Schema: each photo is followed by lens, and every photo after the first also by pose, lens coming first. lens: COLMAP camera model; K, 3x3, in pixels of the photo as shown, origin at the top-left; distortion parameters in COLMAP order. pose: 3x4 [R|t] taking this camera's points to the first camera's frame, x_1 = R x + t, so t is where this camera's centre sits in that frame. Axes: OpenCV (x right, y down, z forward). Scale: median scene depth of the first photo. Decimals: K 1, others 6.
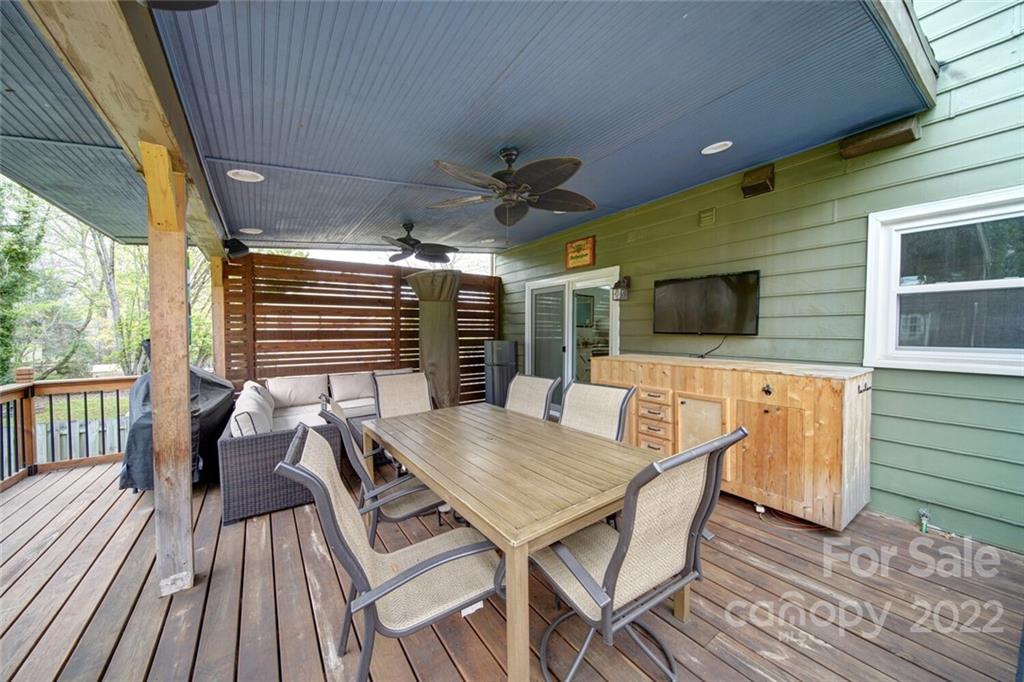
lens RADIAL K [[360.3, 0, 512.5], [0, 360.3, 339.4], [0, 0, 1]] dist [-0.000821, -0.001171]
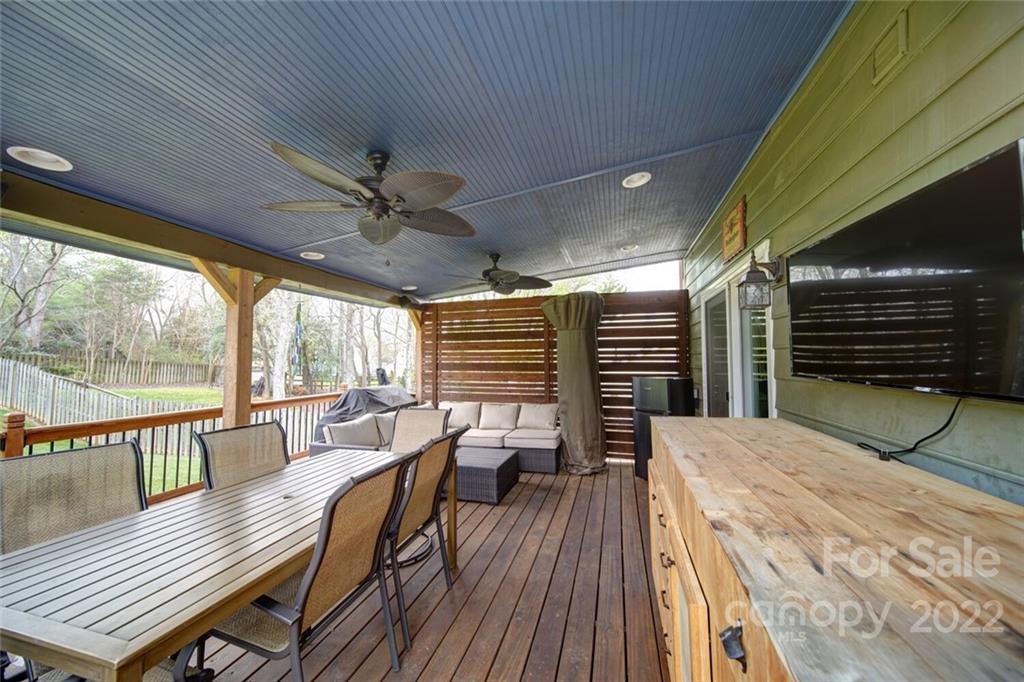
lens RADIAL K [[360.3, 0, 512.9], [0, 360.3, 341.7], [0, 0, 1]] dist [-0.000821, -0.001171]
pose [[0.625425, -0.037832, -0.779367, 0.393869], [-0.016825, 0.997938, -0.061944, -0.021454], [0.780103, 0.051854, 0.623499, 0.357052]]
